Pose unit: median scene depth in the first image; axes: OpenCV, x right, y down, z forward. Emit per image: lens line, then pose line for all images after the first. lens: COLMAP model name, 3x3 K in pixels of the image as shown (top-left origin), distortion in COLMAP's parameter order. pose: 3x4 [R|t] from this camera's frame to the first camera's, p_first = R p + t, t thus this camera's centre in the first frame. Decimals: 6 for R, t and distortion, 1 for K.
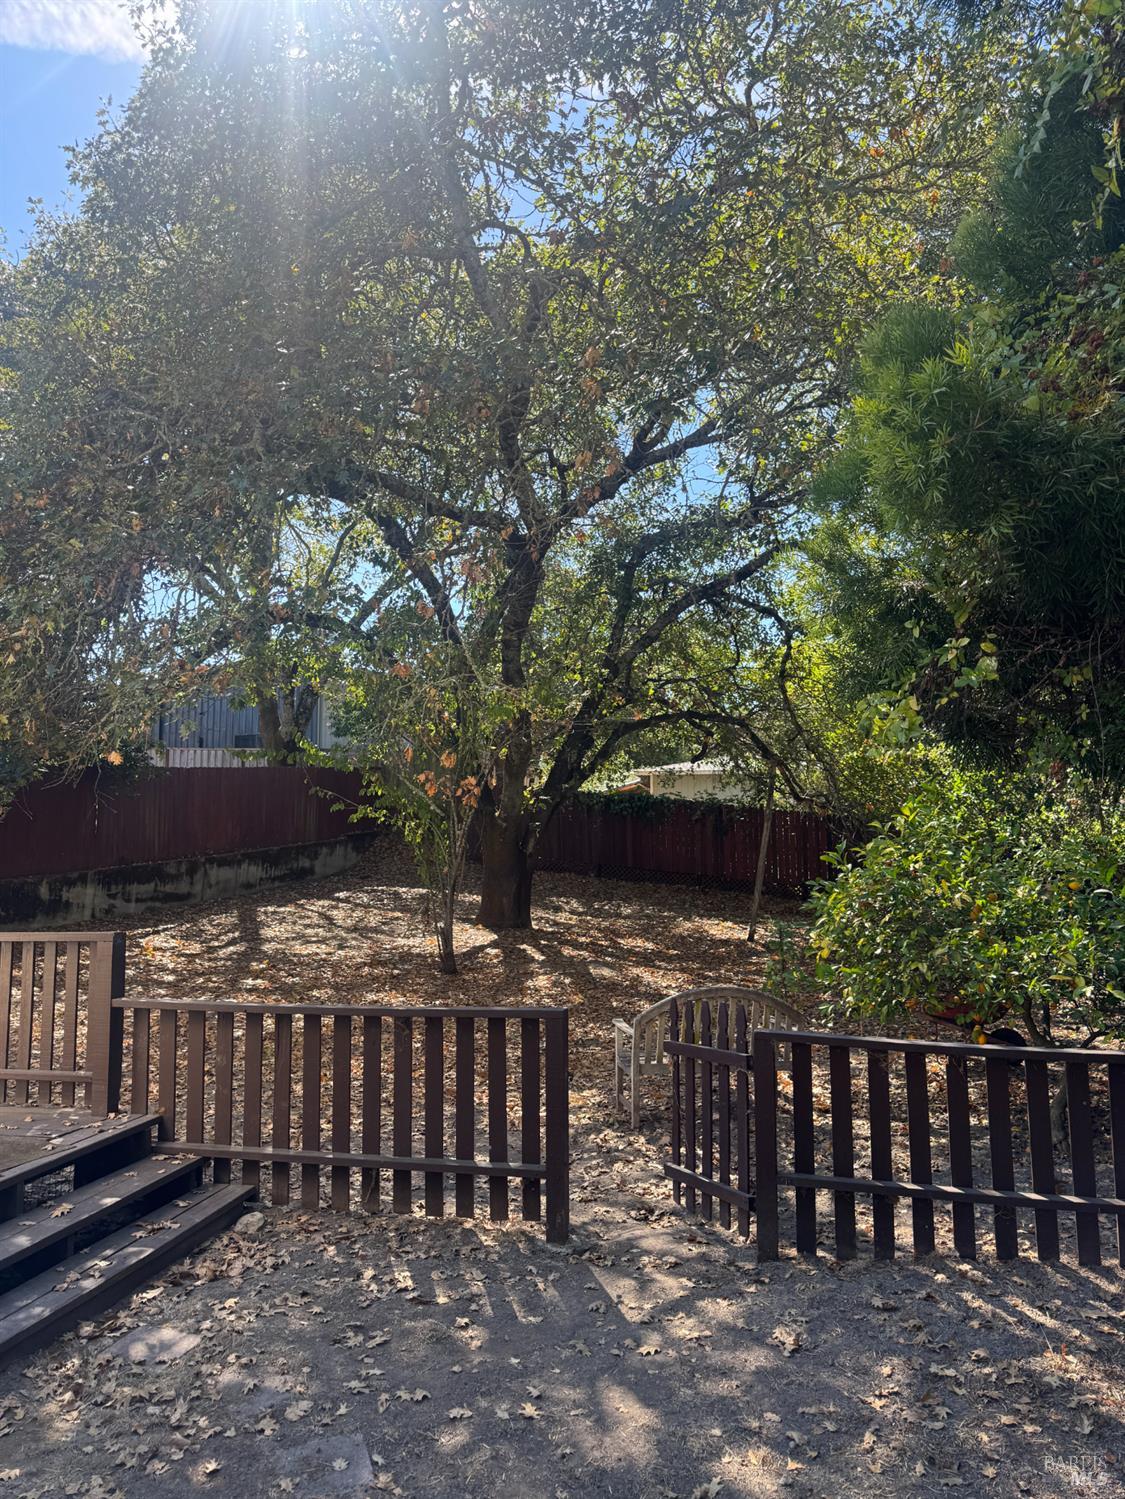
lens RADIAL K [[1063.5, 0, 561.4], [0, 1063.5, 759.7], [0, 0, 1]] dist [0.198270, -0.452000]
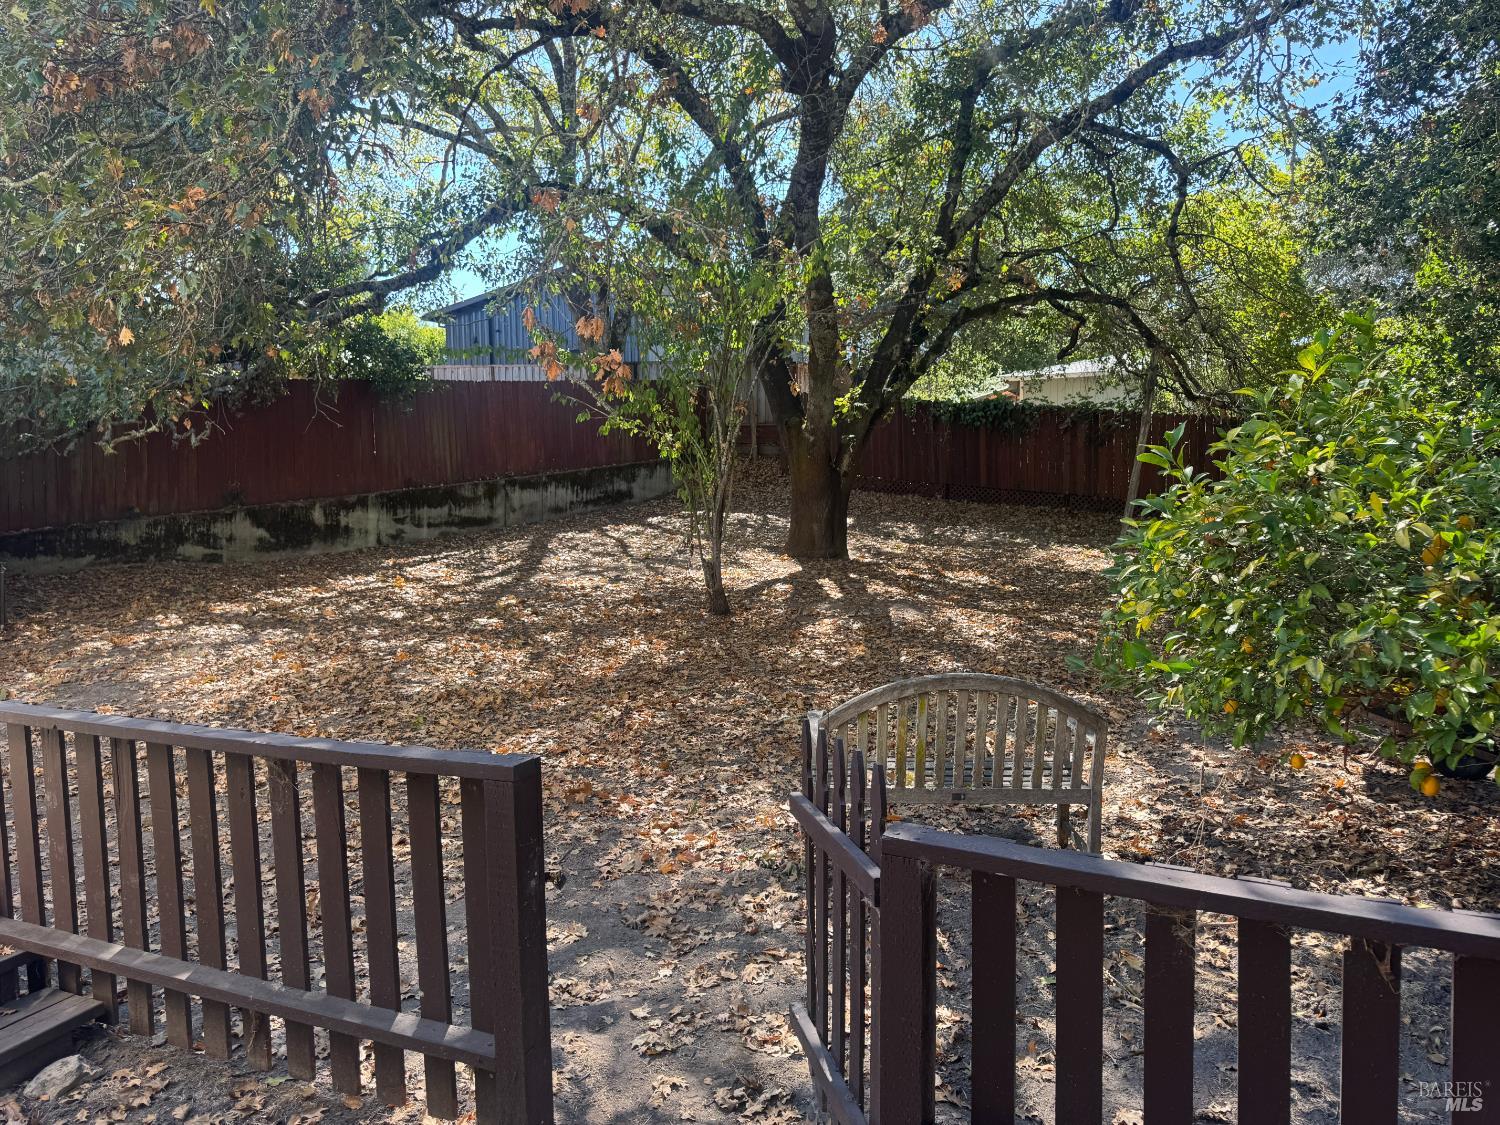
lens RADIAL K [[1067.1, 0, 748.5], [0, 1067.1, 572.2], [0, 0, 1]] dist [0.084516, -0.114602]
pose [[0.982181, 0.004000, -0.187896, 0.055710], [0.029182, 0.984402, 0.173498, 0.017701], [0.185660, -0.175889, 0.966744, 0.156057]]
